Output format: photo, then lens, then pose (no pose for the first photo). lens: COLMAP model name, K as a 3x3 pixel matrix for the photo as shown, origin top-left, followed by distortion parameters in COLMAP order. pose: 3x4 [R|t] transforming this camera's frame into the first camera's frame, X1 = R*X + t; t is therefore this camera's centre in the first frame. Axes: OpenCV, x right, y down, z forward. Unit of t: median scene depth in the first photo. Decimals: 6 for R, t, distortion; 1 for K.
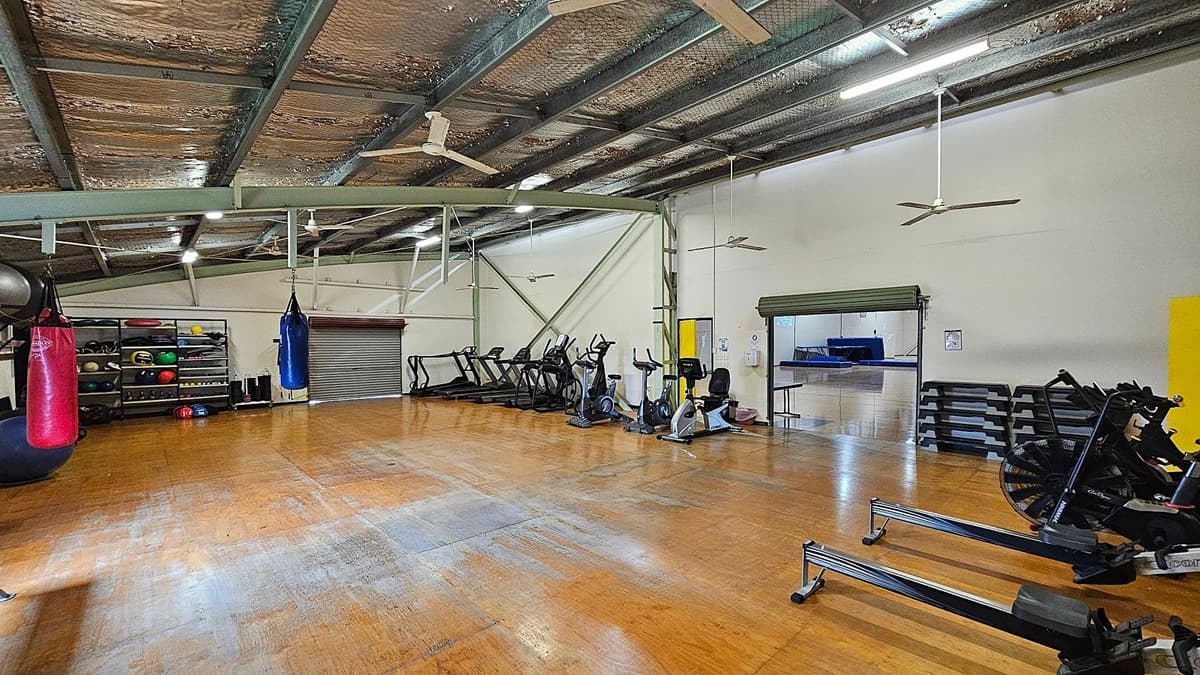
lens RADIAL K [[491.4, 0, 599.9], [0, 491.4, 353.1], [0, 0, 1]] dist [-0.003772, 0.000444]
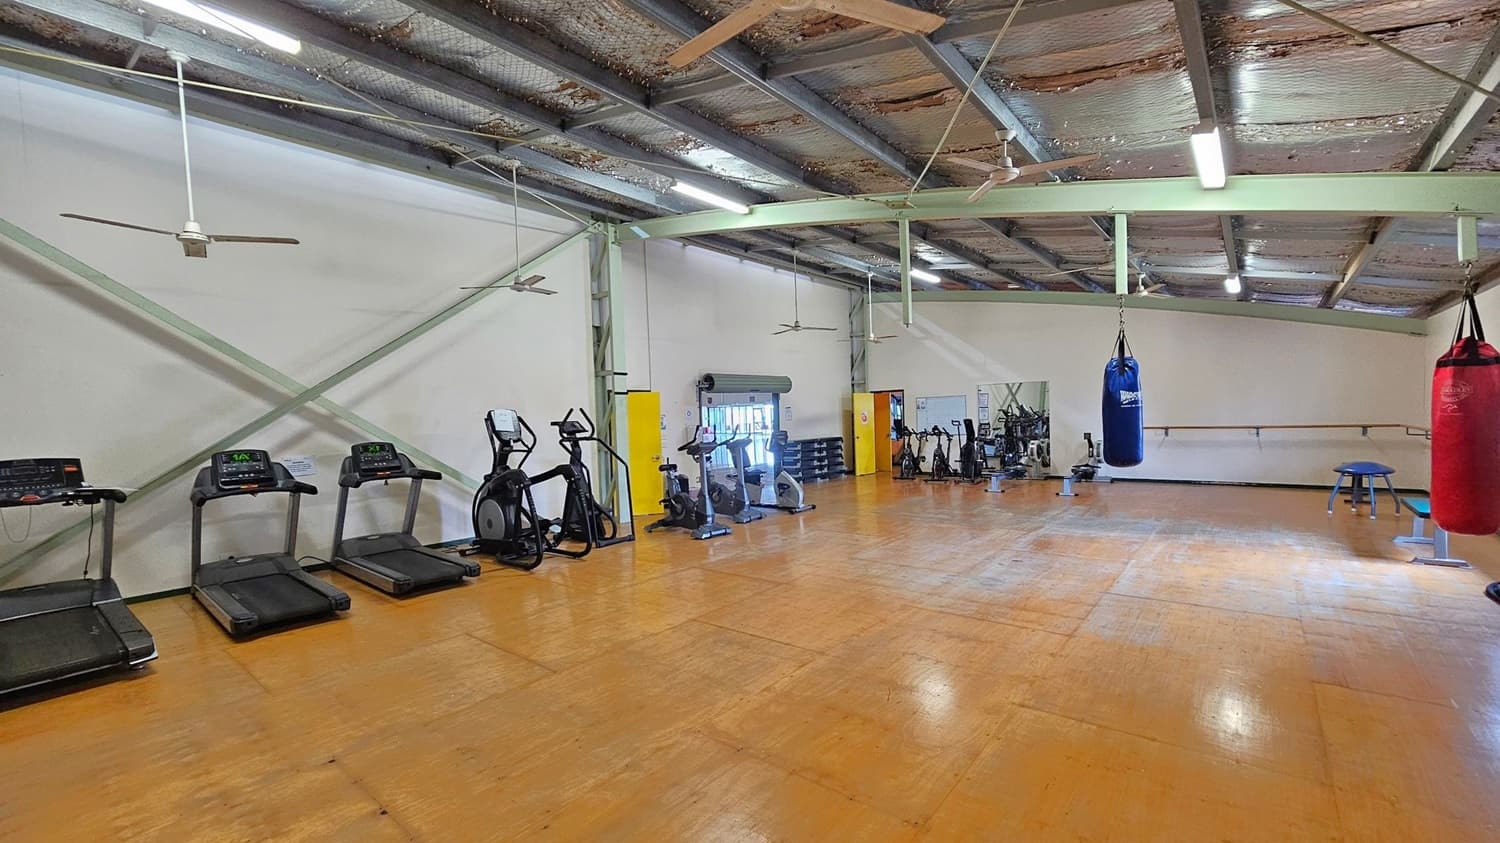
lens RADIAL K [[614.3, 0, 749.9], [0, 614.3, 440.9], [0, 0, 1]] dist [-0.003772, 0.000444]
pose [[-0.128053, -0.042441, 0.990859, -1.061203], [0.043062, 0.997904, 0.048308, -0.035306], [-0.990832, 0.048855, -0.125957, 1.199278]]
